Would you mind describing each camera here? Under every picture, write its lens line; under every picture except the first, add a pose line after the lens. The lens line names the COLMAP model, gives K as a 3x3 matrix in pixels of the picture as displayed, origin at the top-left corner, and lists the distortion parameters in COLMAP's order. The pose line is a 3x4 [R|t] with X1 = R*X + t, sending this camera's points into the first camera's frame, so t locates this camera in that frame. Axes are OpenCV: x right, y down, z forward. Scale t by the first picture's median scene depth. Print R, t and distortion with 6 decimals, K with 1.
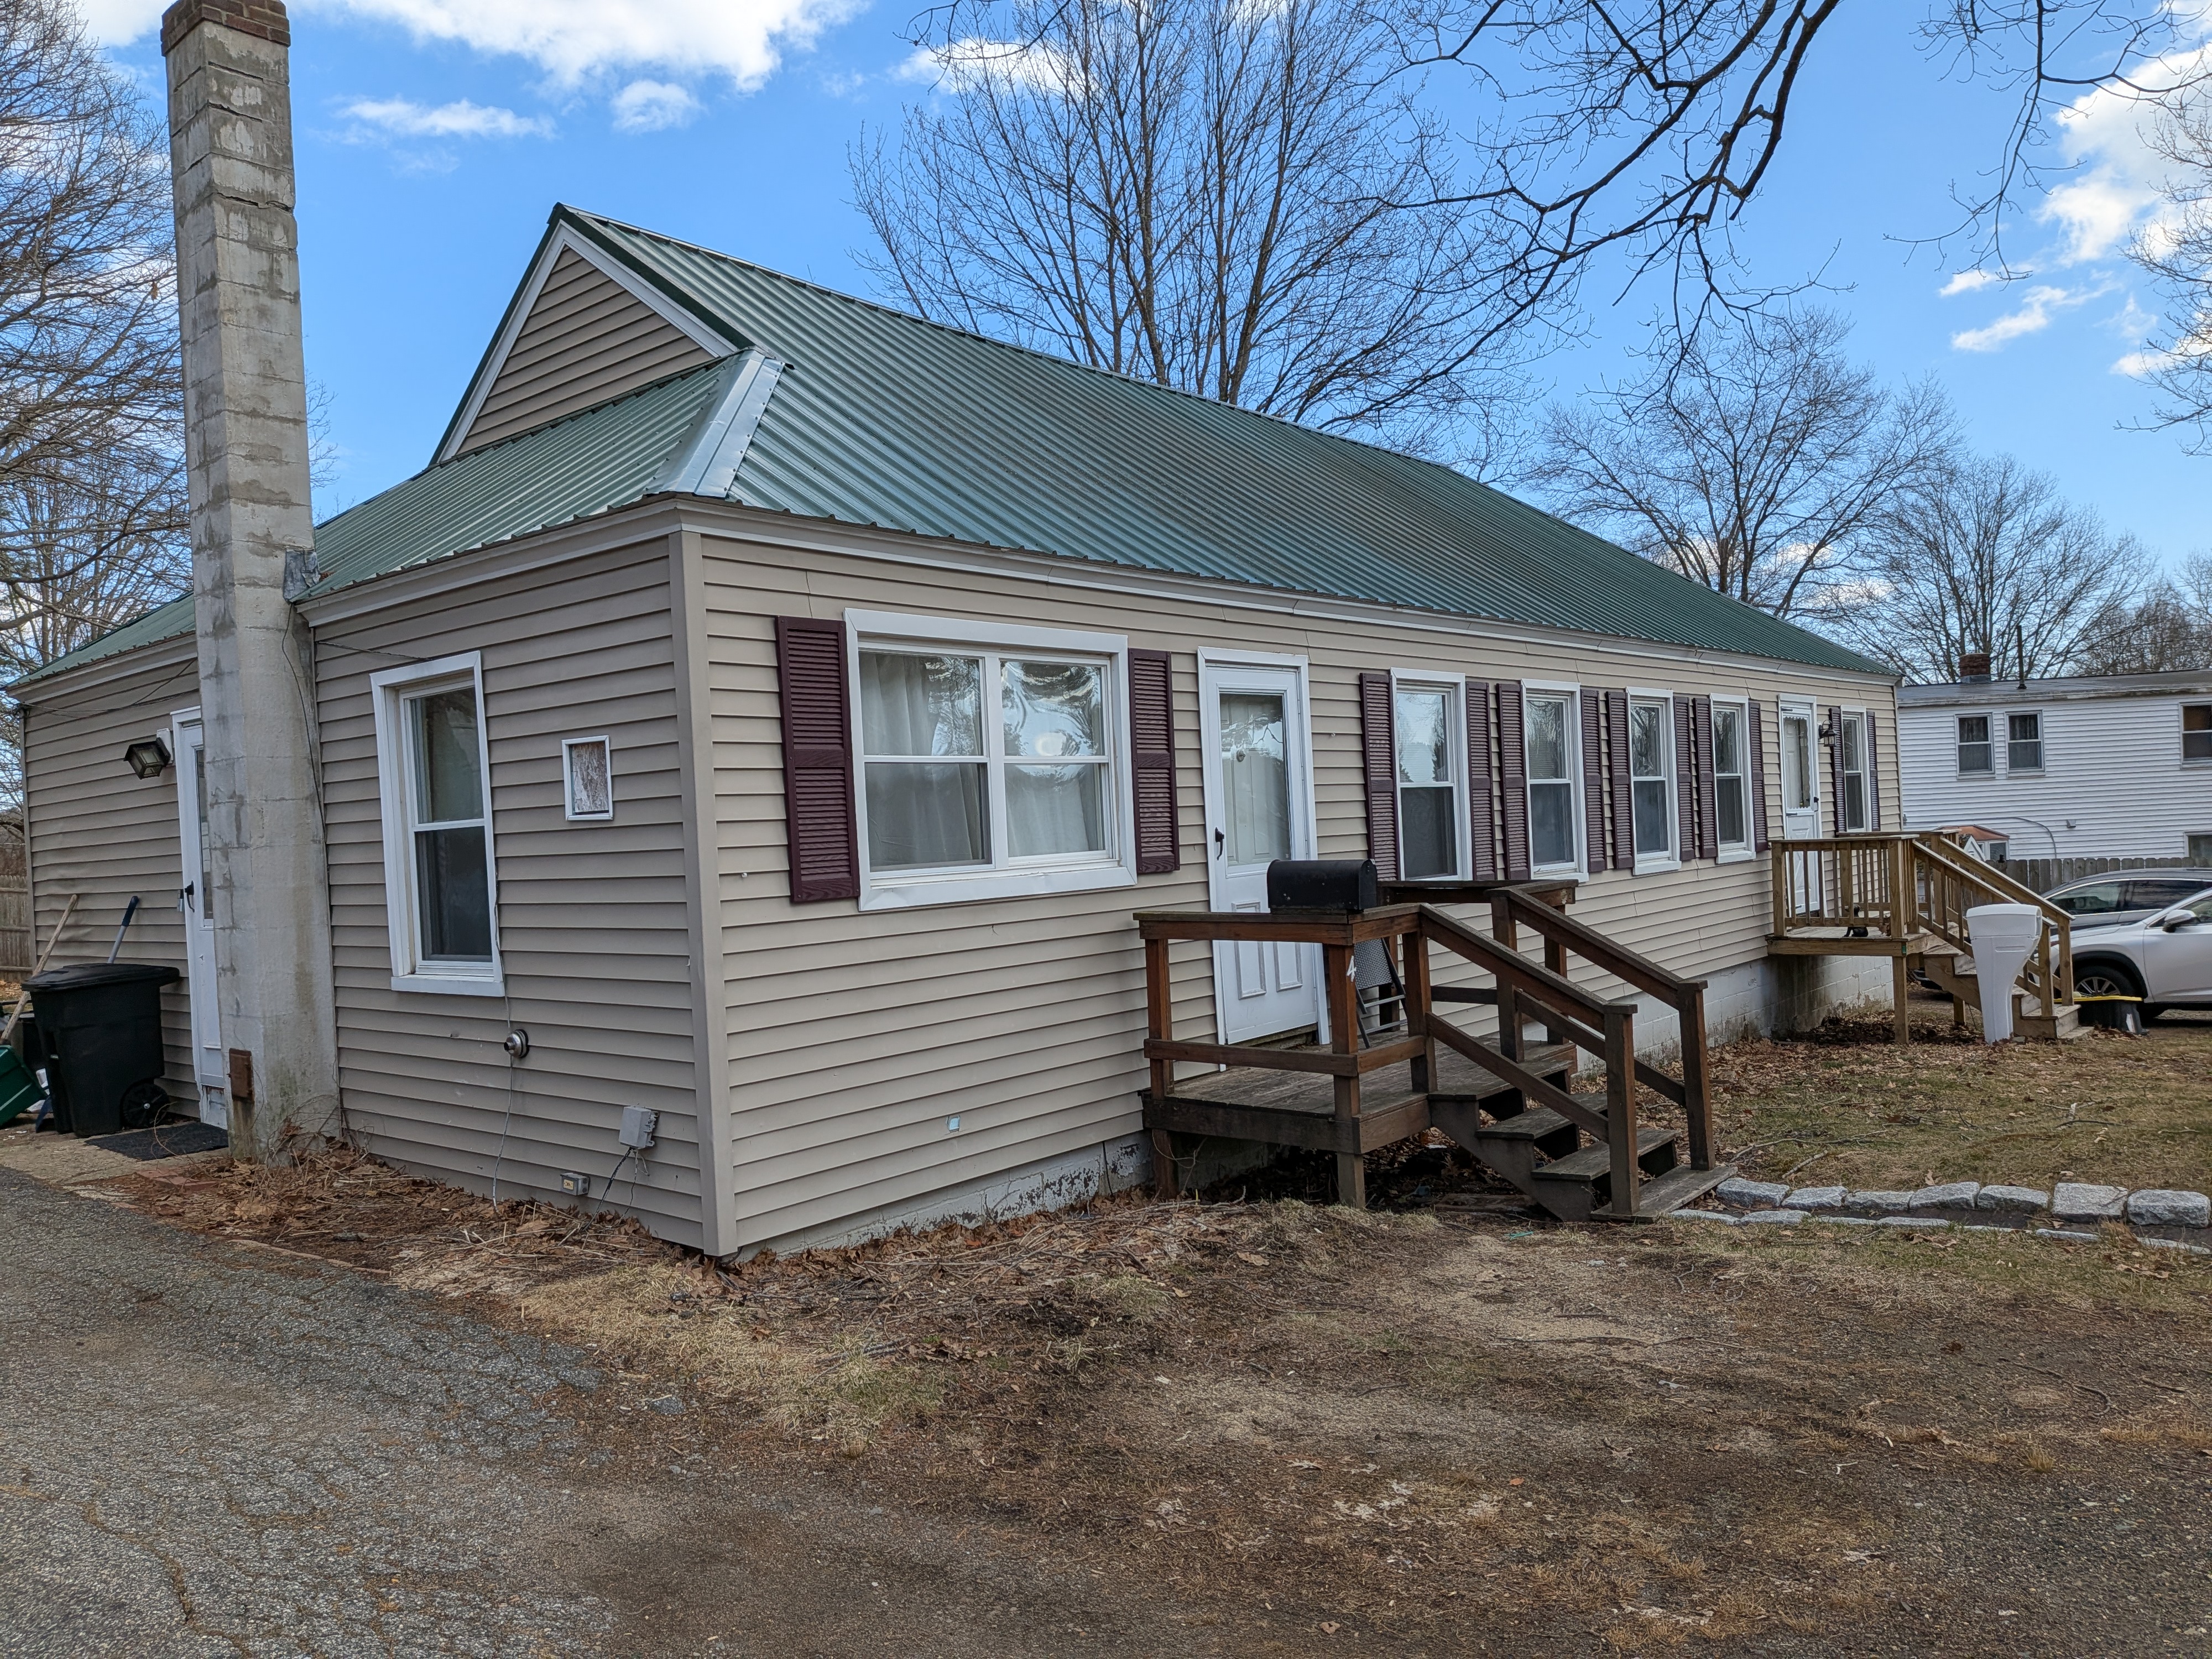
lens RADIAL K [[1589.4, 0, 1120.4], [0, 1589.4, 805.9], [0, 0, 1]] dist [0.069996, -0.090428]
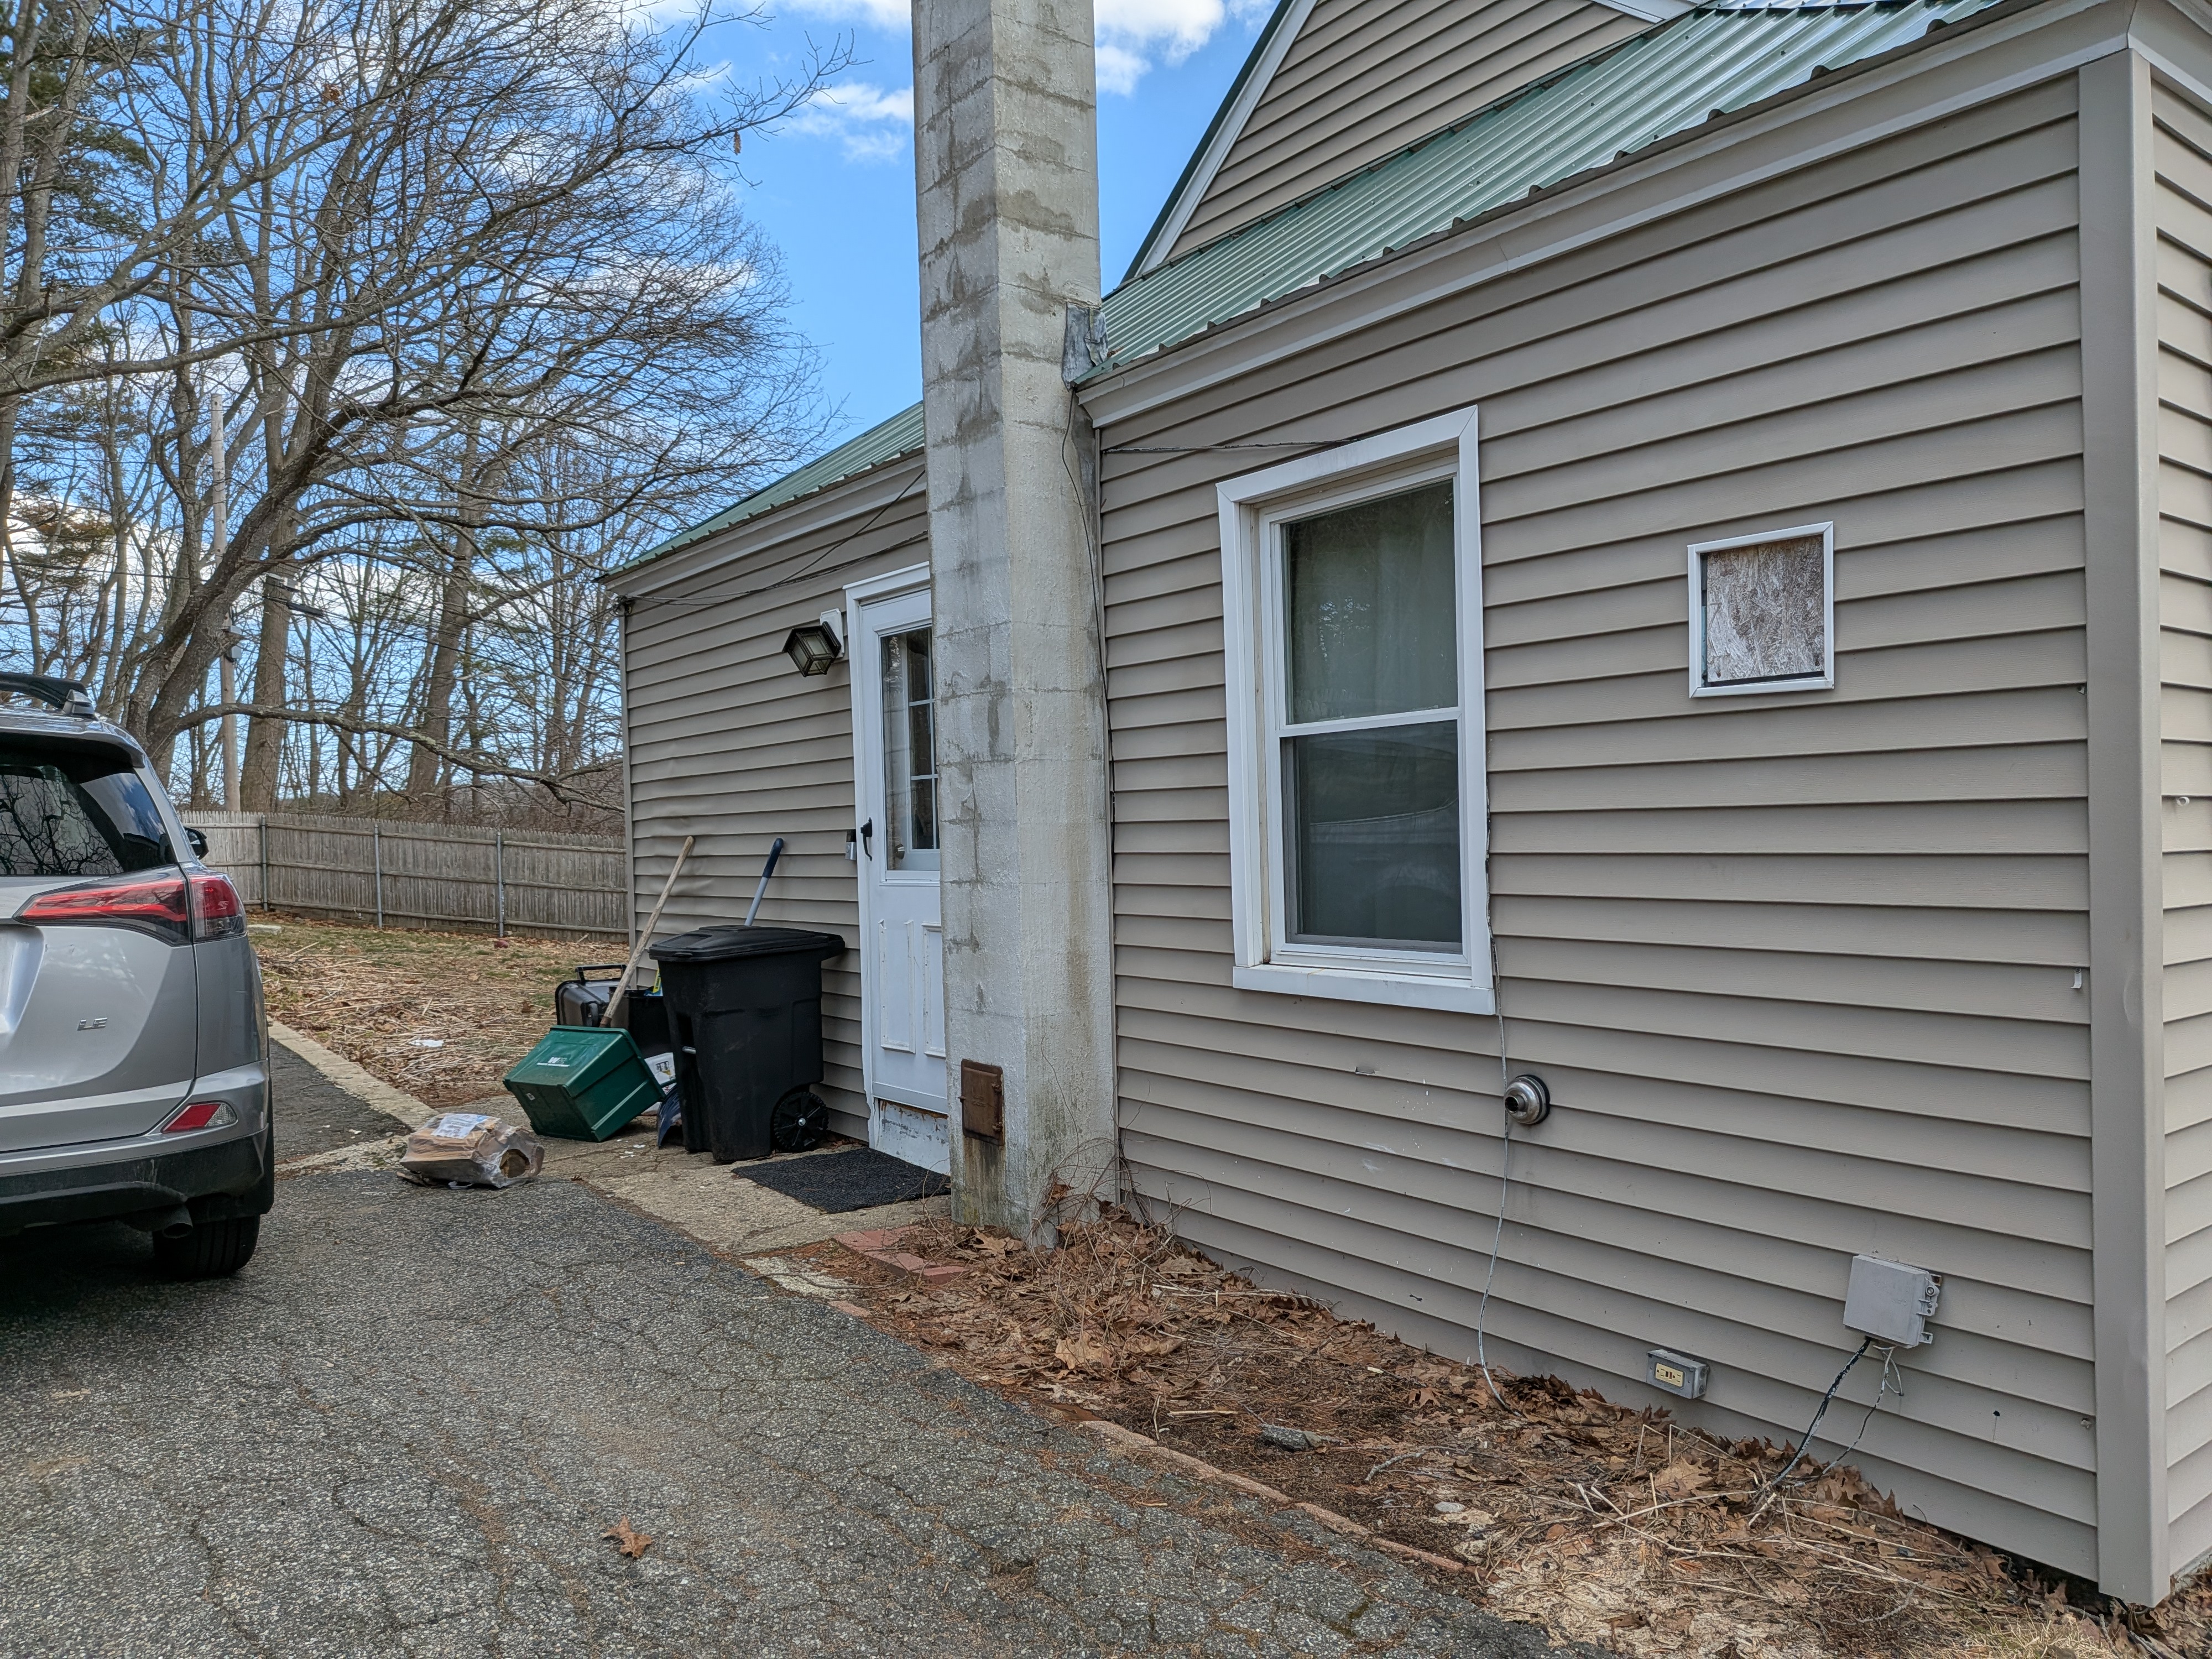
lens RADIAL K [[1568.7, 0, 1225.4], [0, 1568.7, 834.1], [0, 0, 1]] dist [0.121908, -0.226129]
pose [[0.983318, 0.028499, -0.179648, -0.334965], [-0.024637, 0.999416, 0.023692, 0.038208], [0.180218, -0.018871, 0.983446, 0.377543]]
